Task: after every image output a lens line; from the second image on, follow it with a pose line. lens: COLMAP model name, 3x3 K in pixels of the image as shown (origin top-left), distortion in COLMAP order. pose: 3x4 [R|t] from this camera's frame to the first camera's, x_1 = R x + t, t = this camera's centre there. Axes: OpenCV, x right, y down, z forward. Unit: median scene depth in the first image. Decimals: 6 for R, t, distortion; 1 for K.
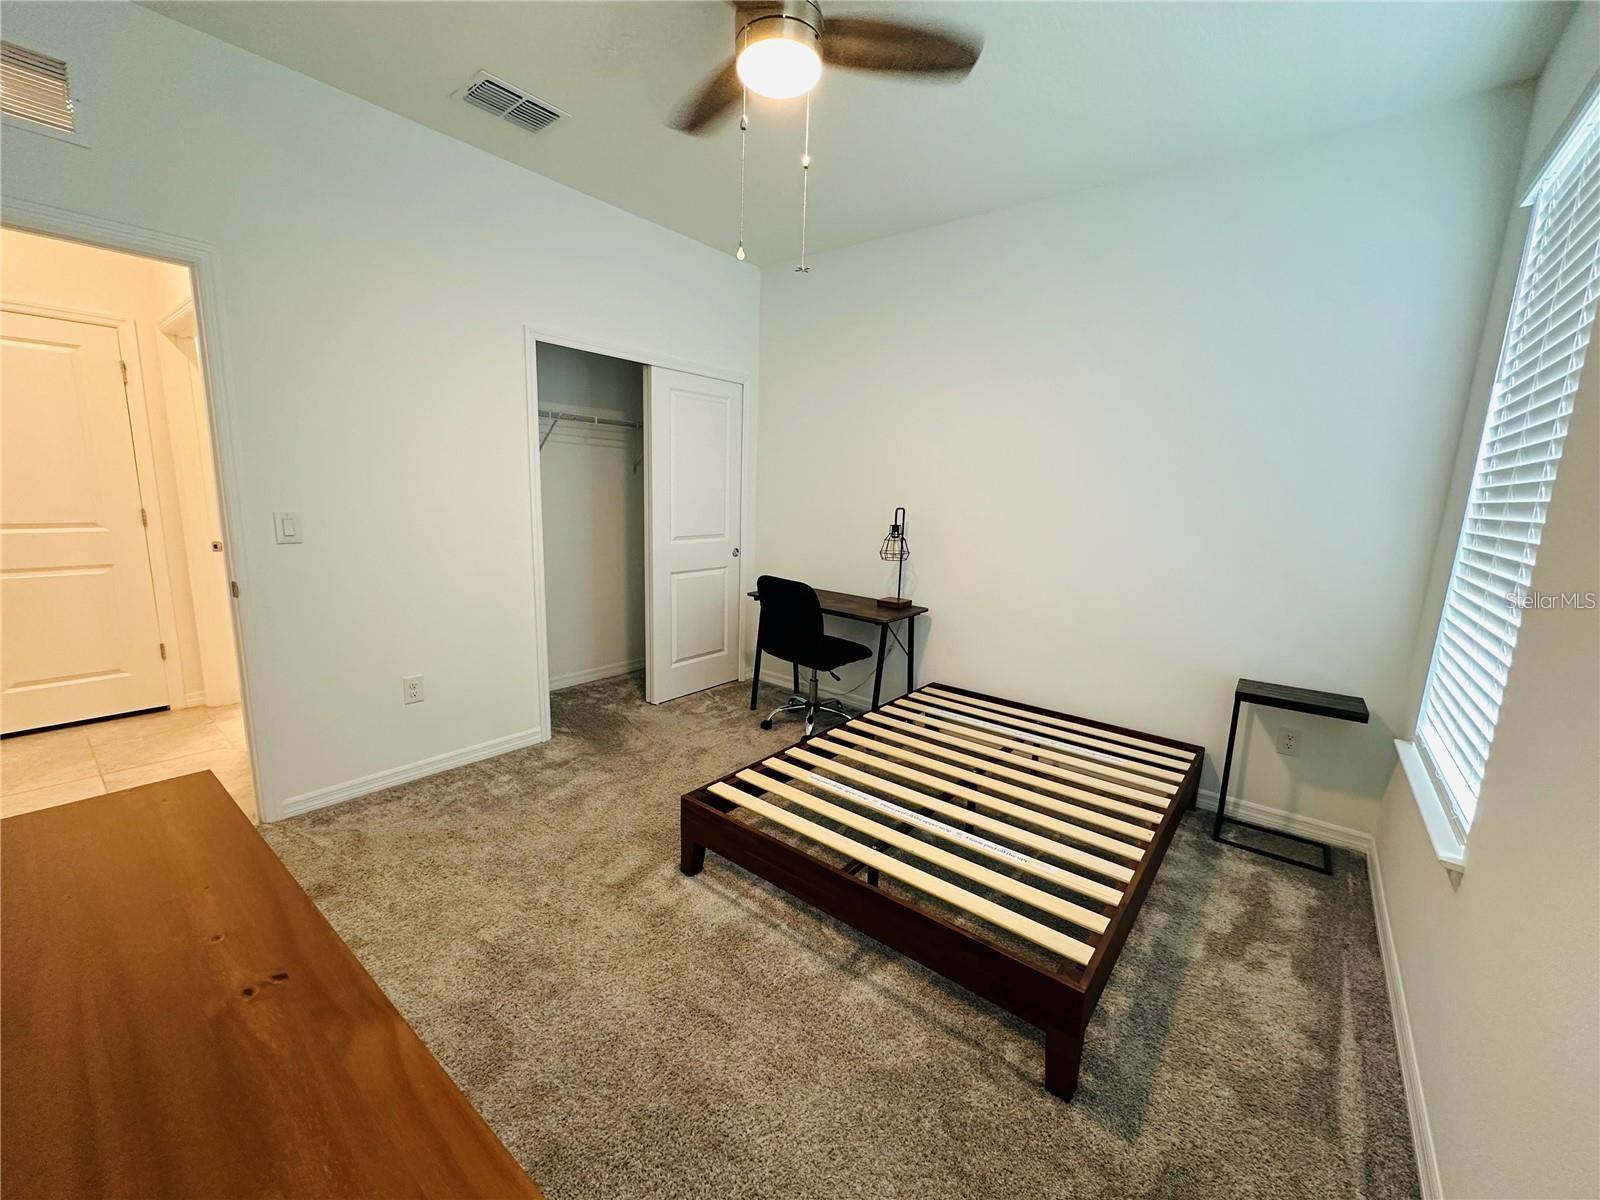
lens RADIAL K [[635.8, 0, 795.7], [0, 635.8, 601.0], [0, 0, 1]] dist [-0.004937, -0.000102]
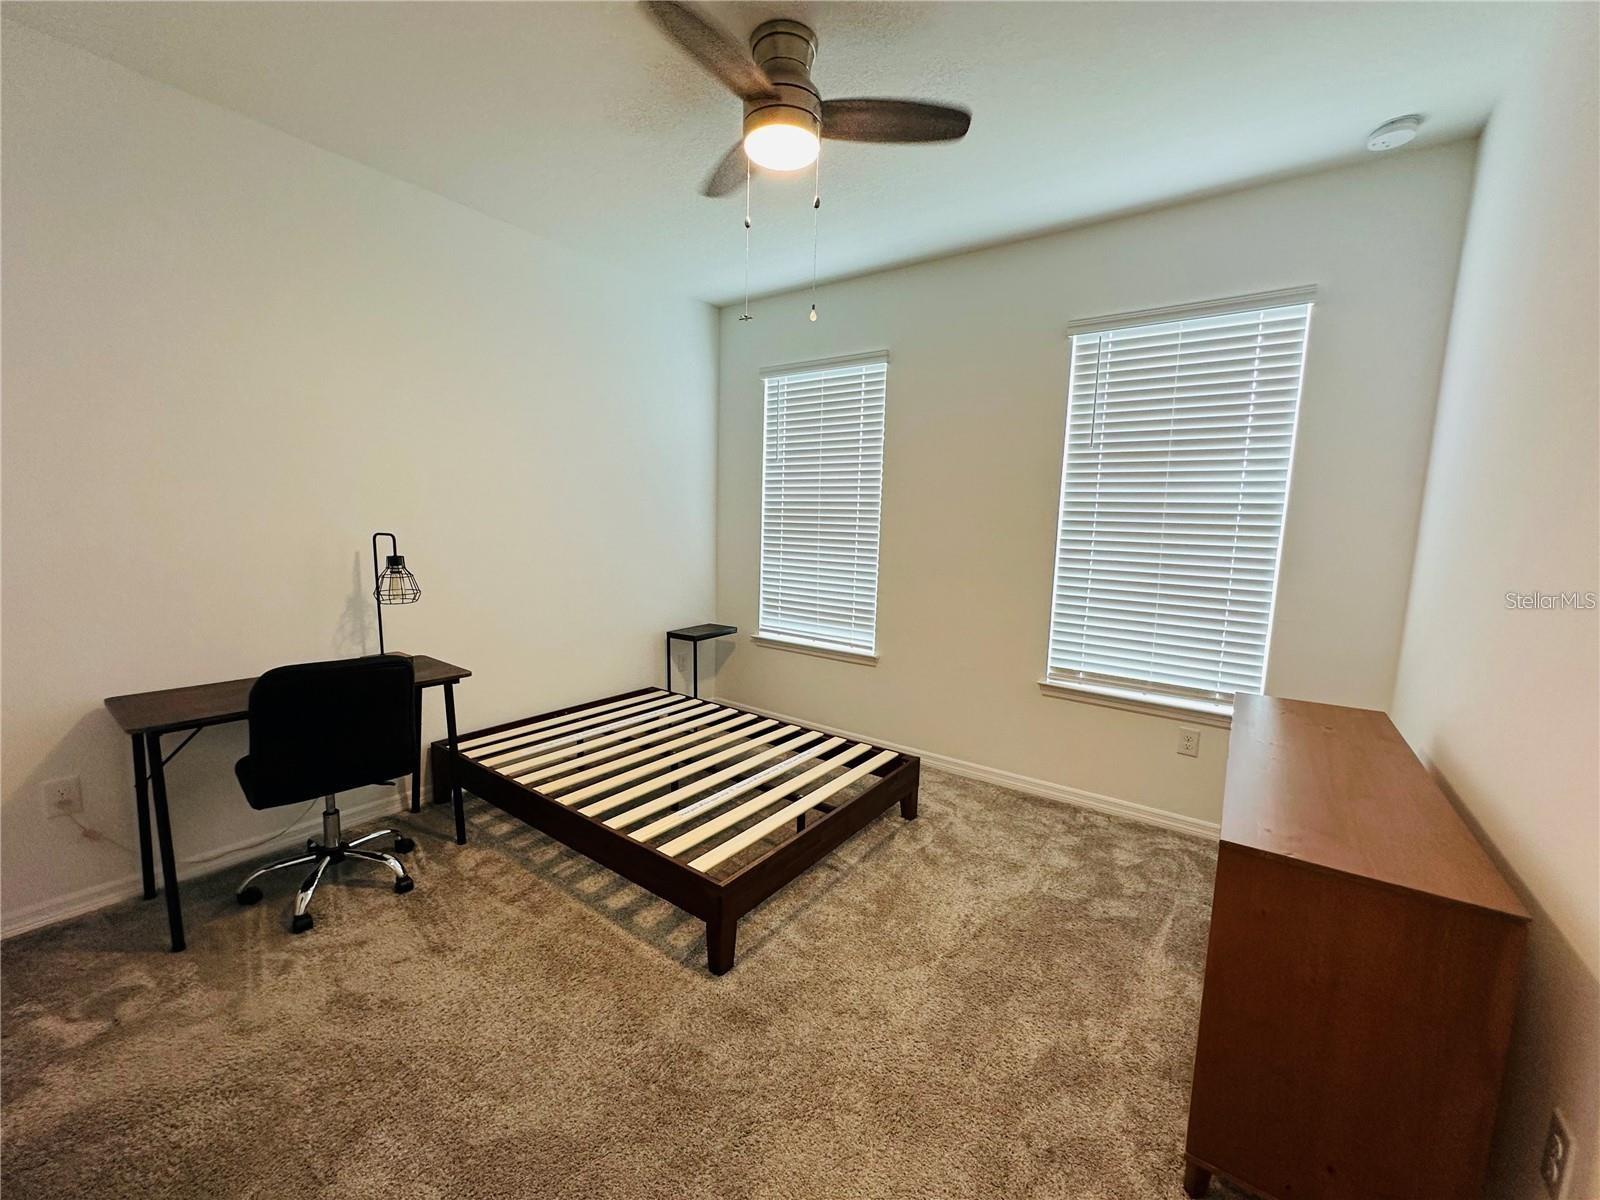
lens RADIAL K [[635.8, 0, 795.5], [0, 635.8, 601.0], [0, 0, 1]] dist [-0.004937, -0.000102]
pose [[-0.052165, -0.164991, 0.984915, -0.657365], [0.146774, 0.974280, 0.170984, -0.136559], [-0.987794, 0.153479, -0.026607, 0.593920]]
